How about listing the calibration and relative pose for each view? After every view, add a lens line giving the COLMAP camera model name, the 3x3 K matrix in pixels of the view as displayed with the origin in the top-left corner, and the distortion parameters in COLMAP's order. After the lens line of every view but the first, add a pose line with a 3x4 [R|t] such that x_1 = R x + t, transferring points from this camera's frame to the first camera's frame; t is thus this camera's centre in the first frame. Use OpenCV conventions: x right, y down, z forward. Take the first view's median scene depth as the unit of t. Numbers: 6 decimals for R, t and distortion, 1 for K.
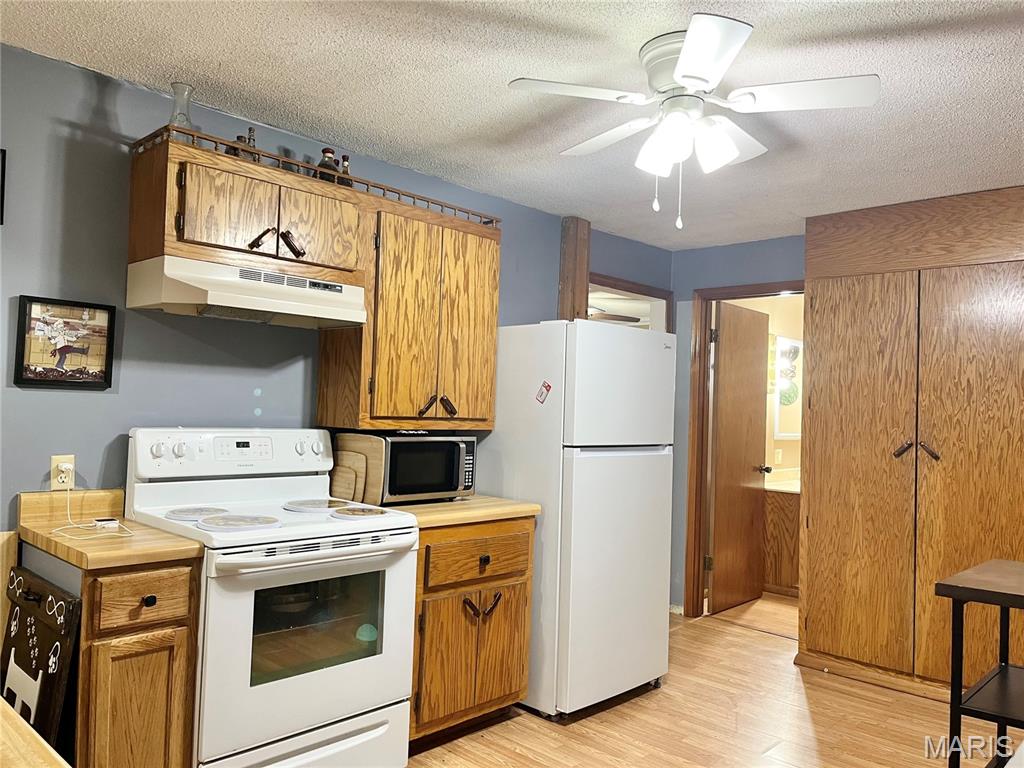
lens RADIAL K [[774.5, 0, 512.0], [0, 774.5, 384.0], [0, 0, 1]] dist [0.013602, -0.006927]
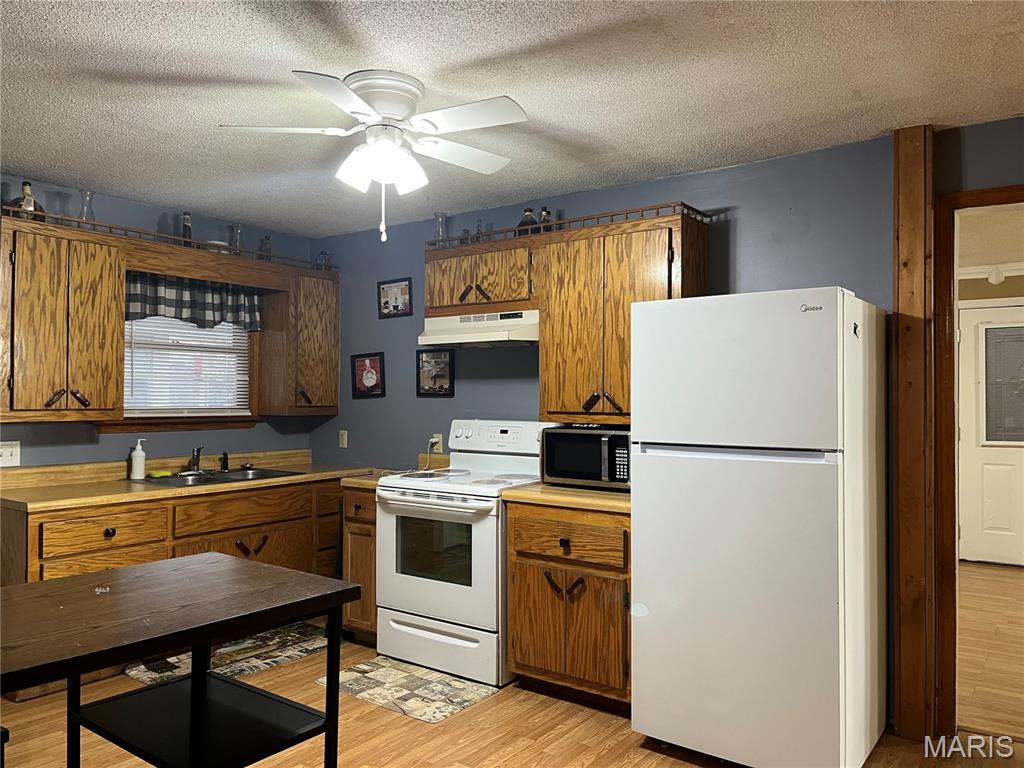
lens RADIAL K [[774.5, 0, 512.0], [0, 774.5, 384.0], [0, 0, 1]] dist [0.013602, -0.006927]
pose [[0.128567, -0.049810, -0.990449, 1.041873], [0.033067, 0.998398, -0.045918, 0.052837], [0.991149, -0.026847, 0.130008, 0.790315]]
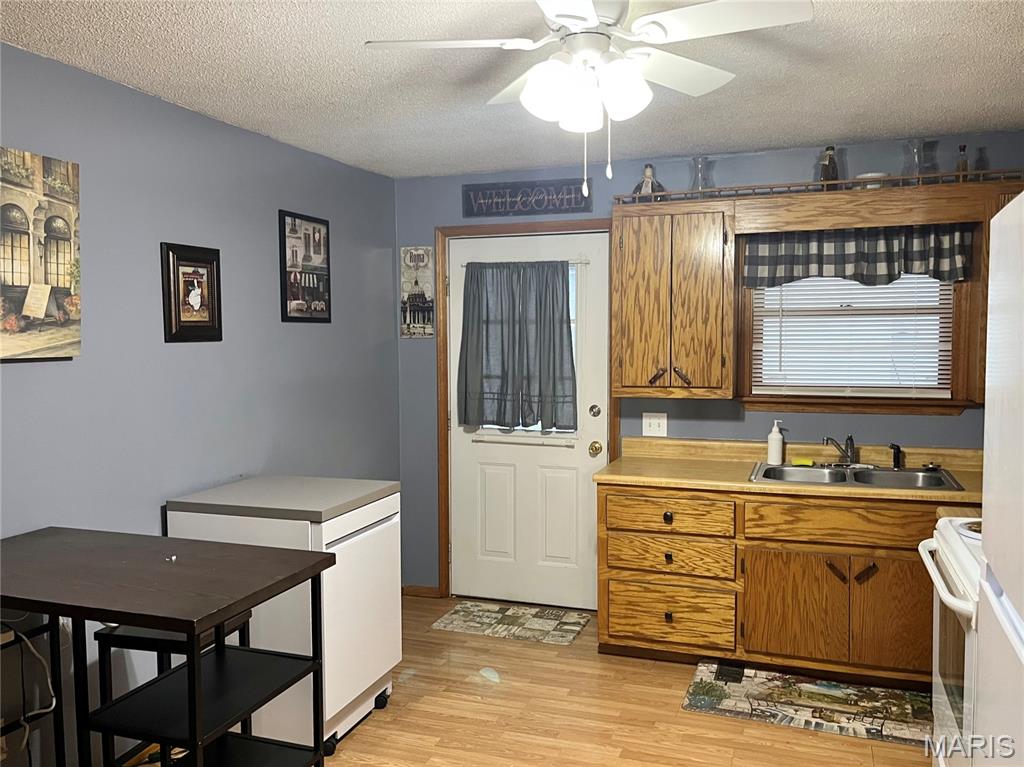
lens RADIAL K [[849.9, 0, 512.0], [0, 849.9, 383.5], [0, 0, 1]] dist [0.023209, 0.004070]
pose [[-0.915250, -0.003757, -0.402869, 0.495060], [-0.010252, 0.999850, 0.013967, -0.009082], [0.402756, 0.016913, -0.915151, 1.396231]]
